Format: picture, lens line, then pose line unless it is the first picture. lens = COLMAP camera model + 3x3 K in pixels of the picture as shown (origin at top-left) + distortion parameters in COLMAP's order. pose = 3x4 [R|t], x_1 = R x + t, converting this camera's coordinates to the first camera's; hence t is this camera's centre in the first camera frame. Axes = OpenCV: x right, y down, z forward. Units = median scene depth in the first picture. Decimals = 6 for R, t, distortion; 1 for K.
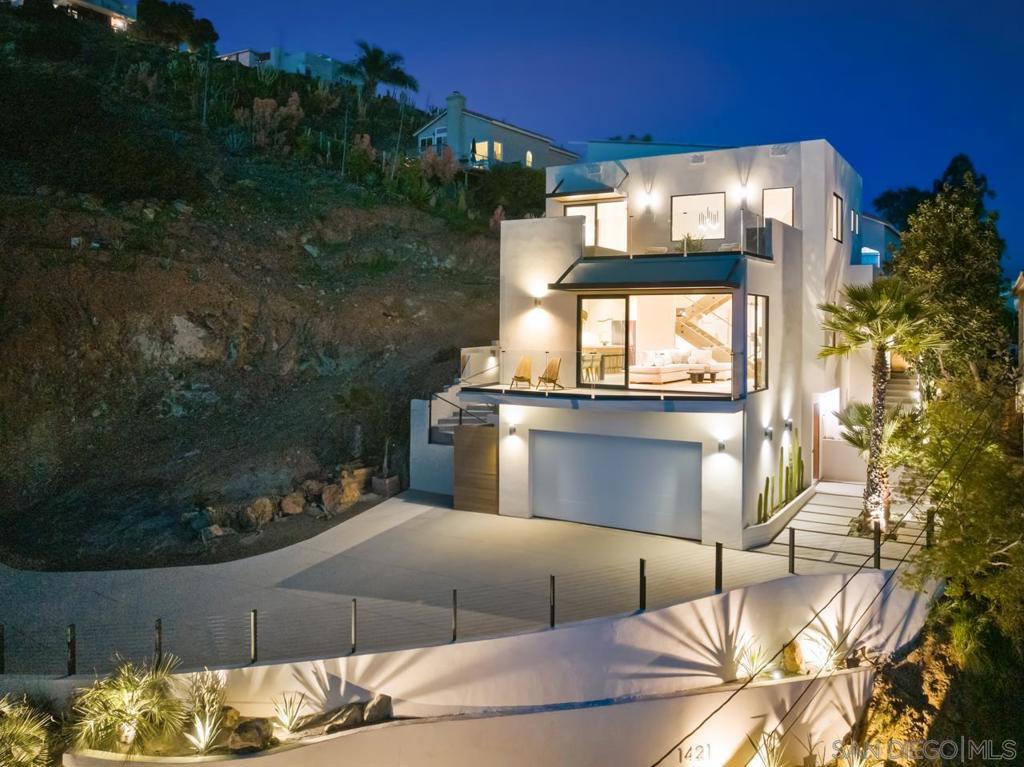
lens RADIAL K [[817.2, 0, 526.1], [0, 817.2, 325.8], [0, 0, 1]] dist [-0.037030, -0.007666]
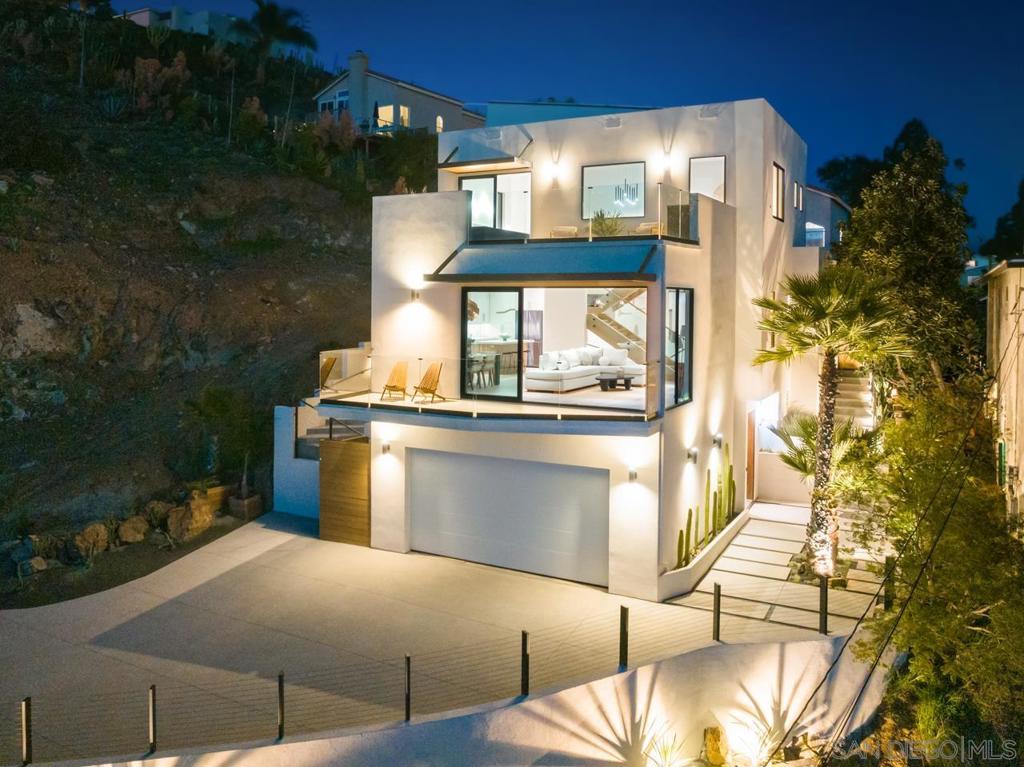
lens RADIAL K [[854.1, 0, 444.9], [0, 854.1, 317.6], [0, 0, 1]] dist [-0.043539, 0.008131]
pose [[0.999972, 0.000489, -0.007415, 0.043649], [-0.000343, 0.999805, 0.019729, -0.019850], [0.007423, -0.019726, 0.999778, 0.113407]]
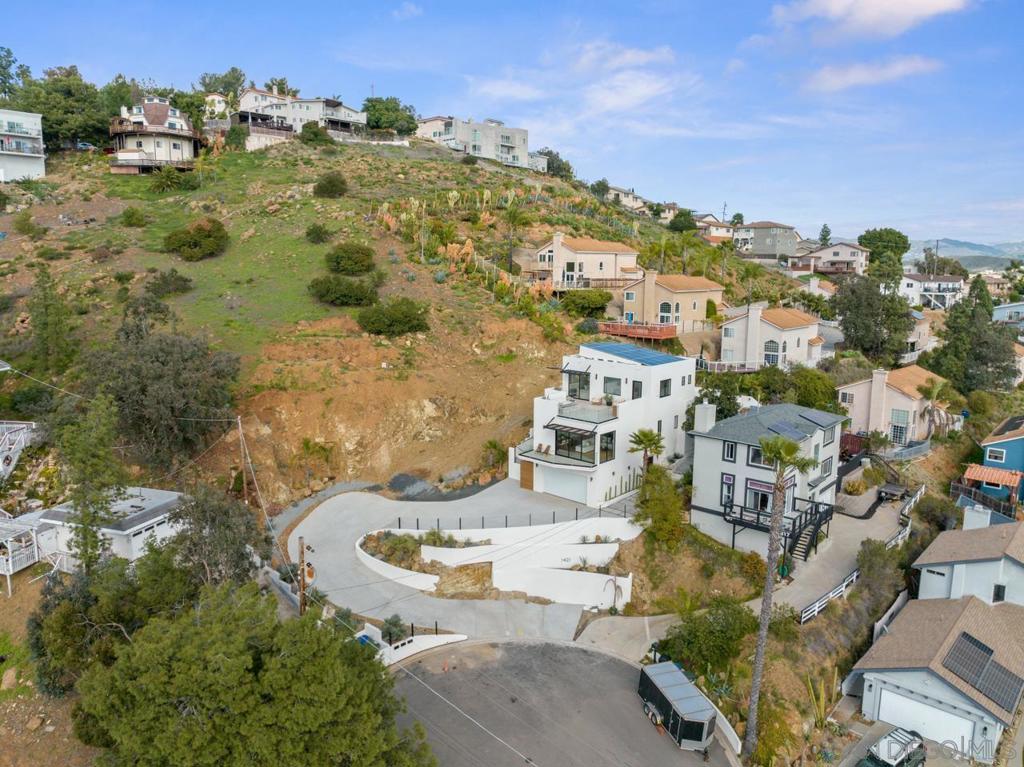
lens RADIAL K [[719.0, 0, 517.0], [0, 719.0, 380.9], [0, 0, 1]] dist [-0.035880, -0.006003]
pose [[0.975744, 0.028149, -0.217096, 0.434600], [0.008606, 0.985999, 0.166529, -0.566315], [0.218744, -0.164358, 0.961841, -1.402079]]
